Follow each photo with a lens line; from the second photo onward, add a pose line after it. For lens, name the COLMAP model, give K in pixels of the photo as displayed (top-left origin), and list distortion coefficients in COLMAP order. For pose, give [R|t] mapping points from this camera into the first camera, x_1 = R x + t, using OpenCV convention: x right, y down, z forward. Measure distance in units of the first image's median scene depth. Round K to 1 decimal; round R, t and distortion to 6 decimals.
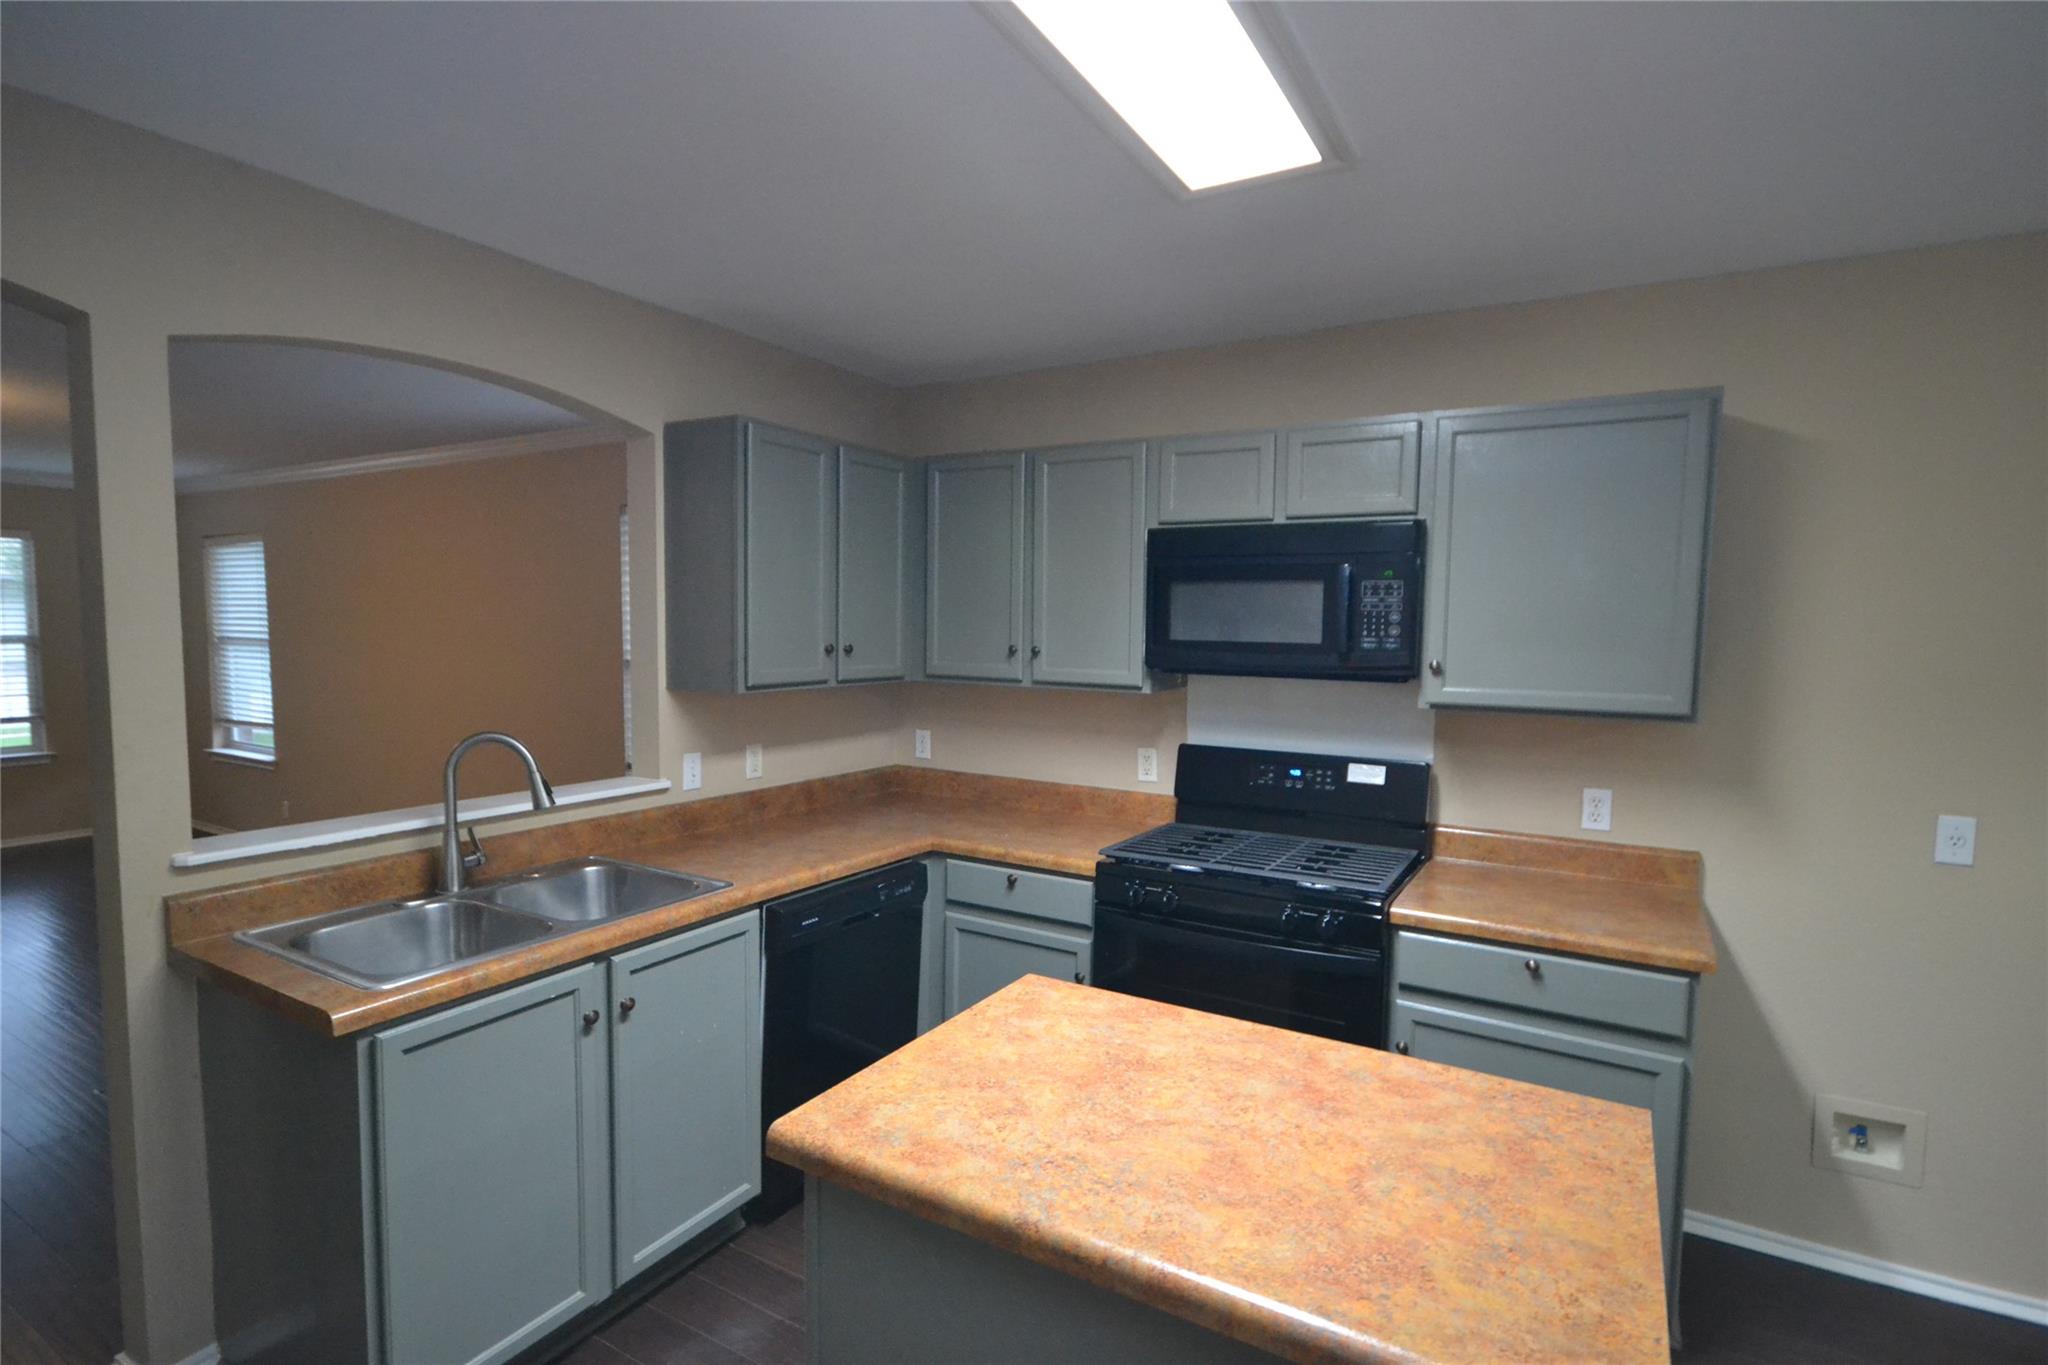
lens RADIAL K [[979.0, 0, 1014.9], [0, 979.0, 698.9], [0, 0, 1]] dist [0.006050, -0.000488]
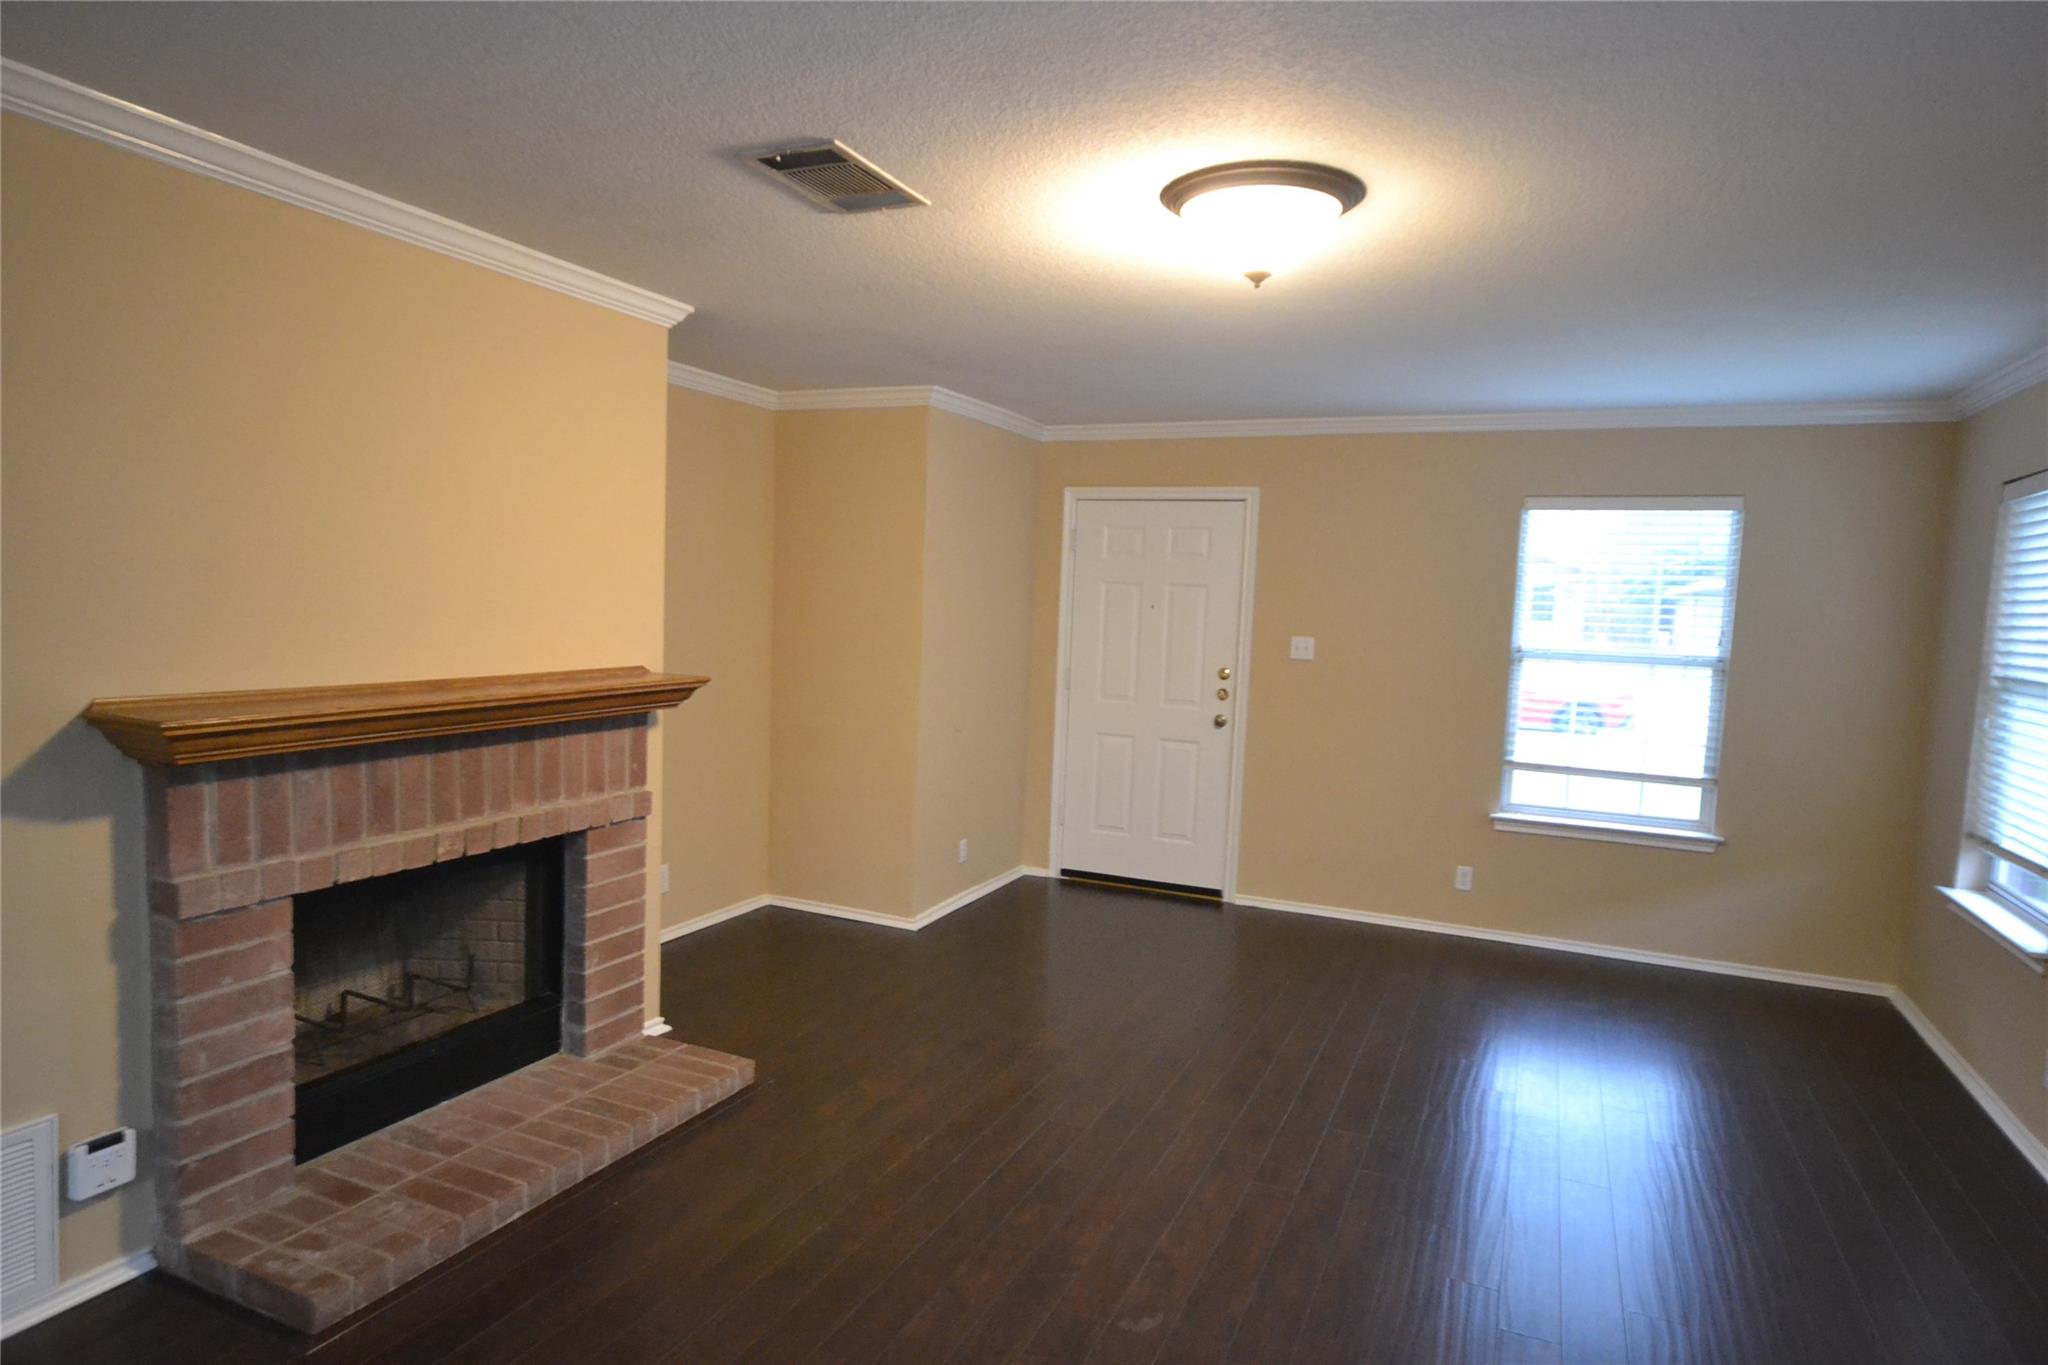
lens RADIAL K [[1165.4, 0, 1032.7], [0, 1165.4, 685.9], [0, 0, 1]] dist [0.005641, 0.002203]
pose [[0.119507, 0.070838, -0.990303, -0.734851], [-0.113483, 0.991889, 0.057256, -0.099336], [0.986326, 0.105540, 0.126577, 1.179164]]
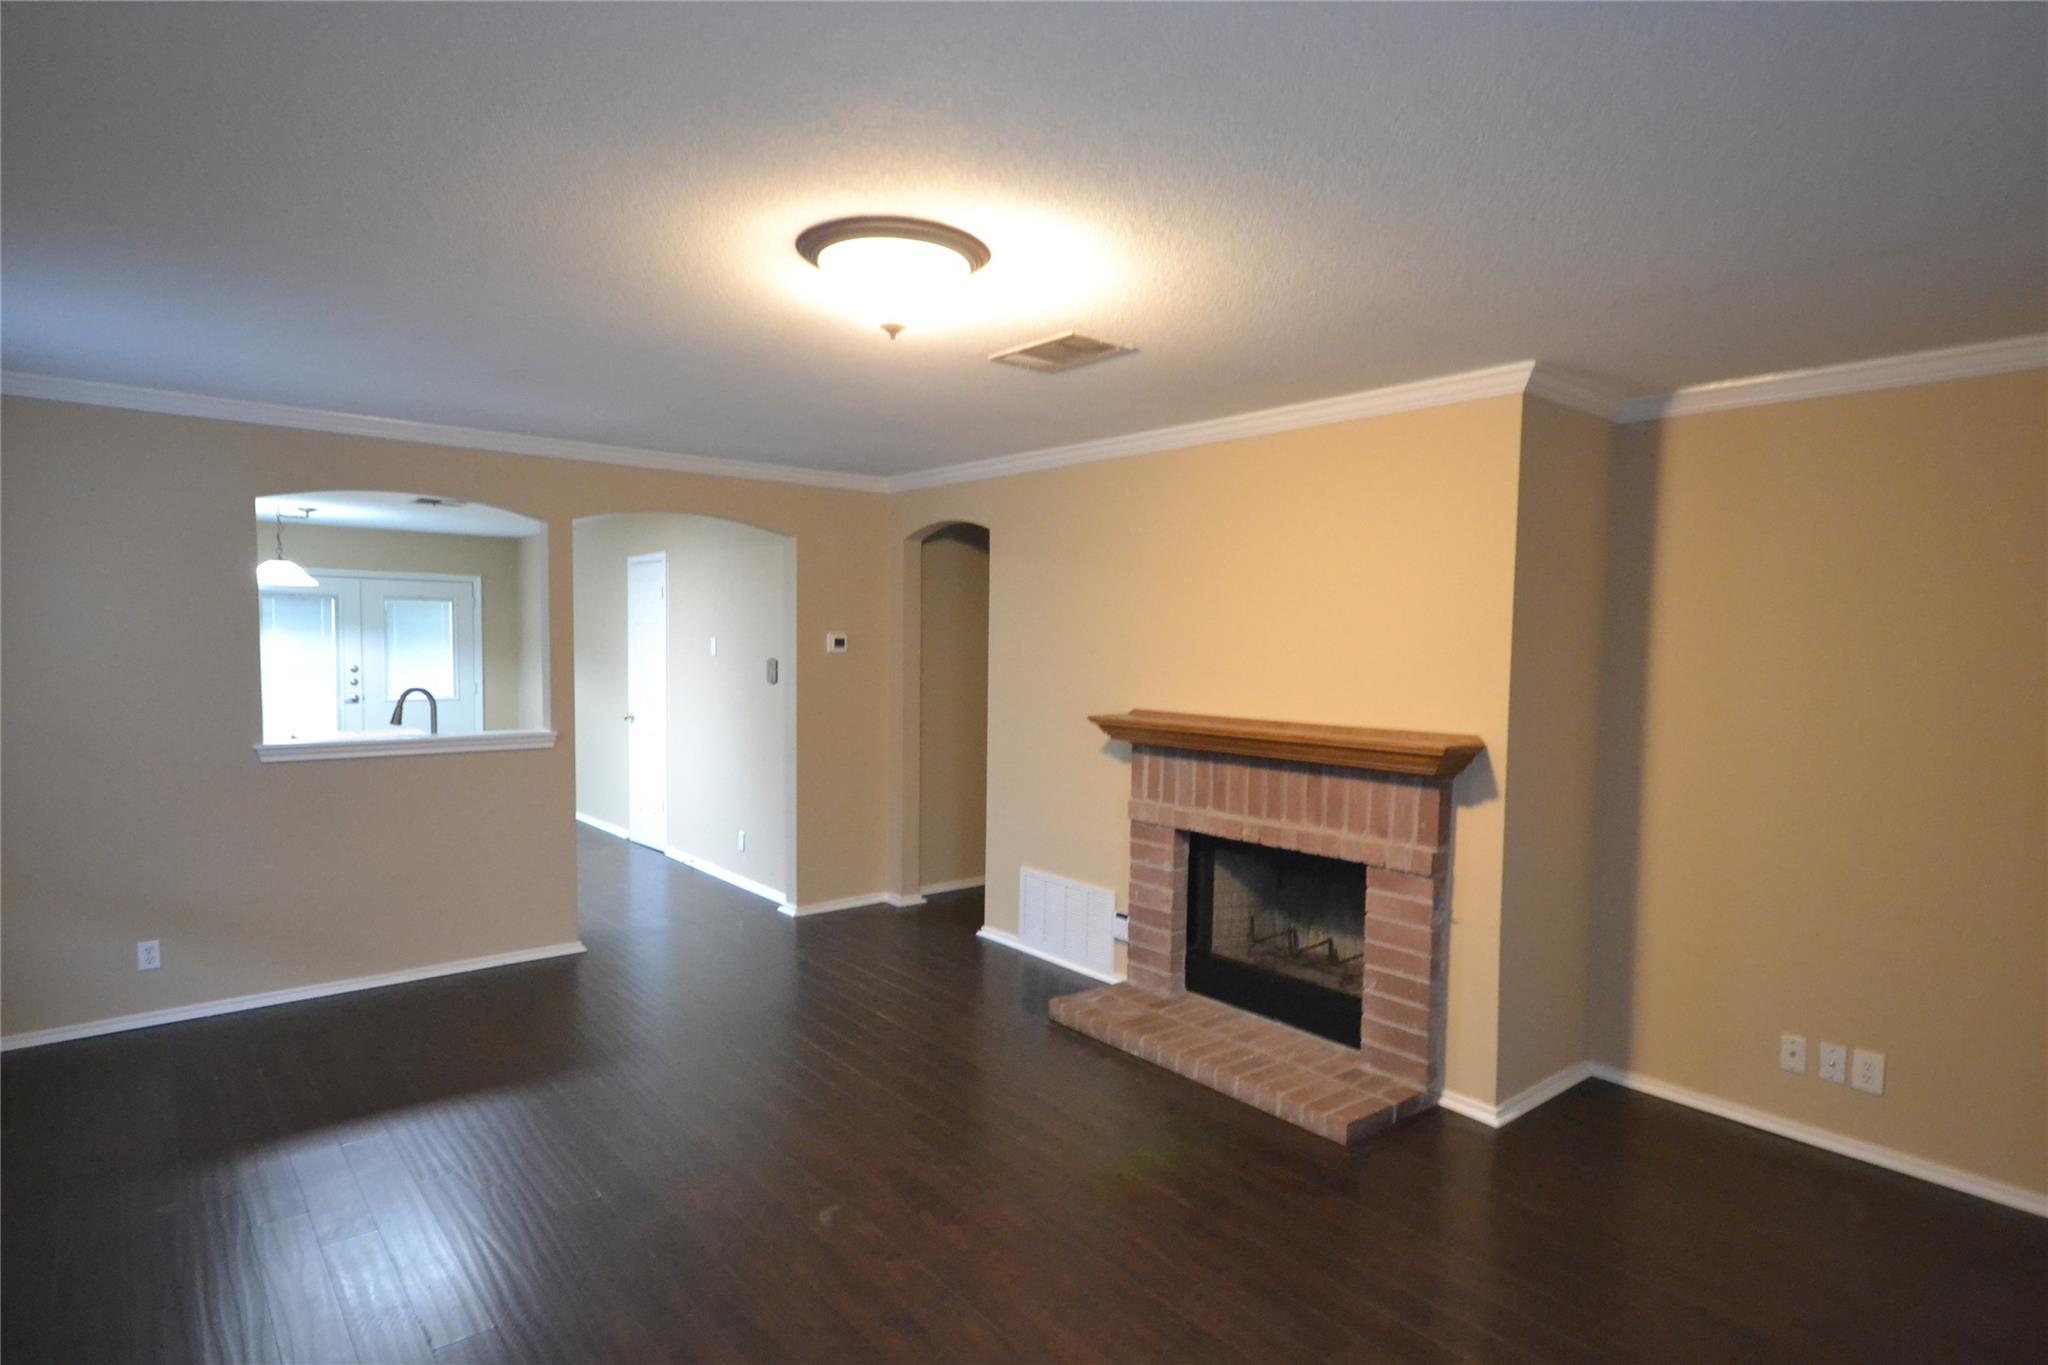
lens RADIAL K [[1094.1, 0, 1024.0], [0, 1094.1, 682.5], [0, 0, 1]] dist [0.000285, 0.000050]
pose [[-0.943220, -0.041329, 0.329588, -2.202471], [-0.002562, 0.993105, 0.117198, -0.215935], [-0.332160, 0.109699, -0.936822, 2.395793]]
